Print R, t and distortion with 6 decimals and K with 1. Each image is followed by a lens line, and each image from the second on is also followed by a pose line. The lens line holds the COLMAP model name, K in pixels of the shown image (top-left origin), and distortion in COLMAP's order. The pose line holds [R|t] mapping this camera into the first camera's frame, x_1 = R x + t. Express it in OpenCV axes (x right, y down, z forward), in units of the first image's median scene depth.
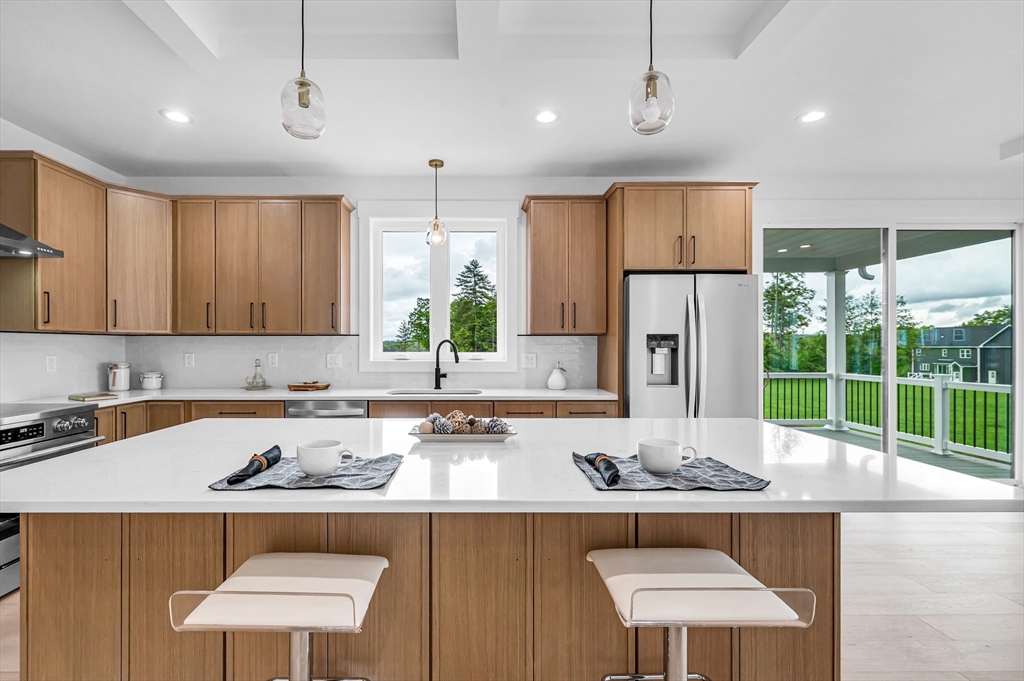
lens RADIAL K [[459.6, 0, 474.0], [0, 459.6, 350.6], [0, 0, 1]] dist [0.000445, 0.000055]
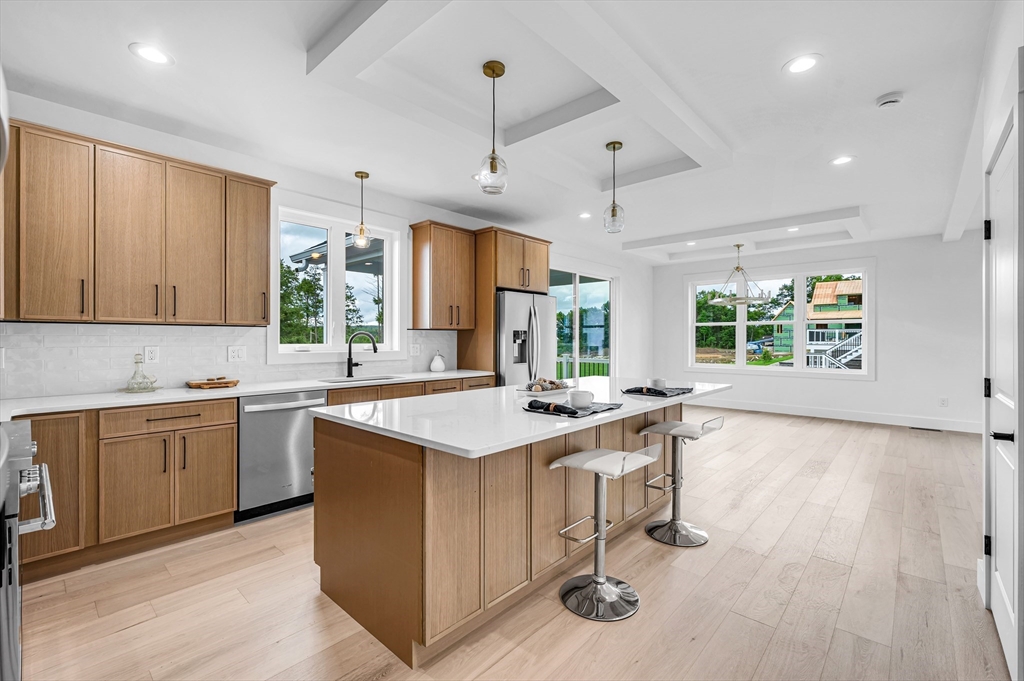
lens RADIAL K [[443.1, 0, 512.0], [0, 443.1, 340.5], [0, 0, 1]] dist [0.000311, 0.000388]
pose [[0.679145, -0.002694, 0.733999, -0.630260], [0.003936, 0.999992, 0.000028, -0.002177], [-0.733994, 0.002869, 0.679150, -0.001669]]
